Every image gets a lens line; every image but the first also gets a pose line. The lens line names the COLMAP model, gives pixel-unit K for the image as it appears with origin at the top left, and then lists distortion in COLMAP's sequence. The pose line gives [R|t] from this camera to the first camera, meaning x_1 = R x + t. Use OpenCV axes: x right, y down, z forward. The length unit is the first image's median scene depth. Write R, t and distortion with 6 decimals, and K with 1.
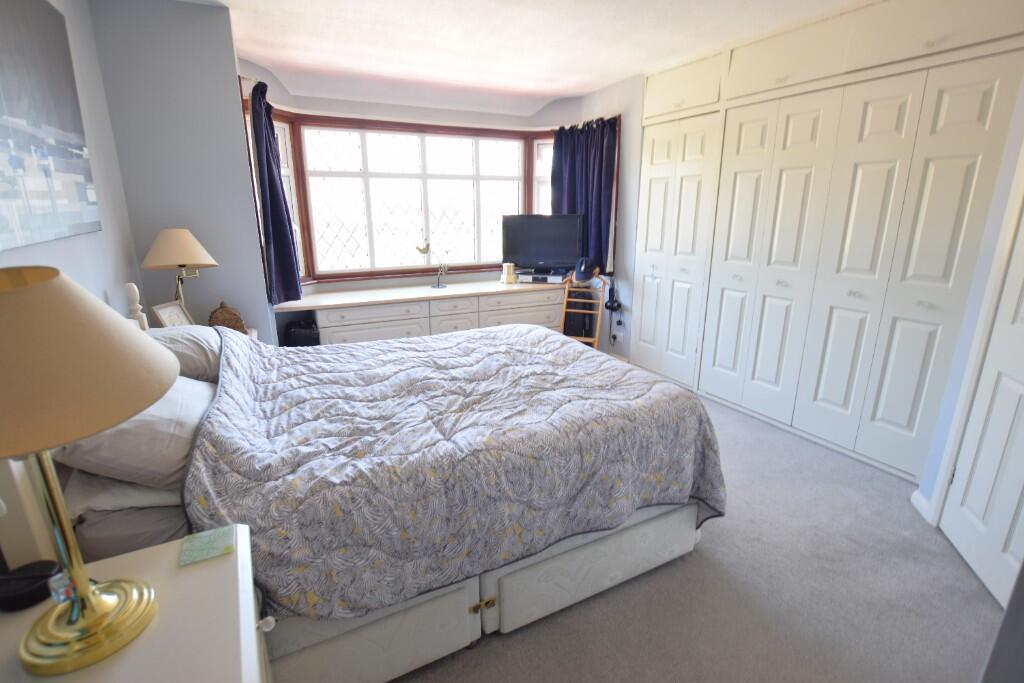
lens RADIAL K [[495.7, 0, 512.0], [0, 495.7, 341.5], [0, 0, 1]] dist [-0.004089, -0.000168]
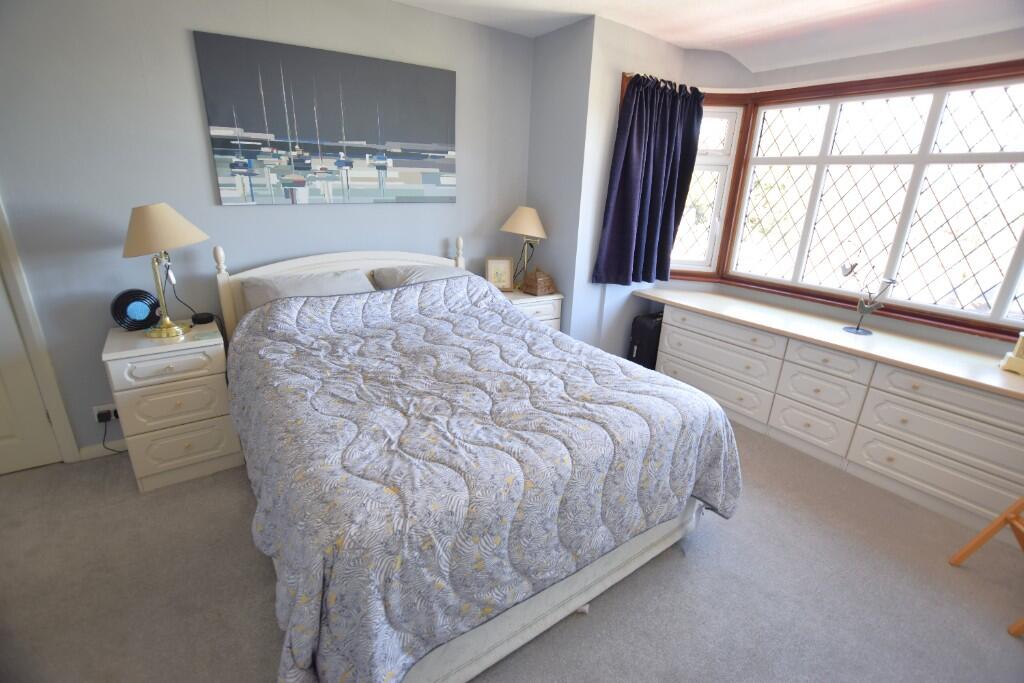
lens RADIAL K [[470.6, 0, 512.0], [0, 470.6, 341.5], [0, 0, 1]] dist [-0.055213, 0.009605]
pose [[0.112093, 0.314866, -0.942494, 0.684006], [-0.290123, 0.917516, 0.272016, -0.239132], [0.950402, 0.242948, 0.194197, 0.858731]]
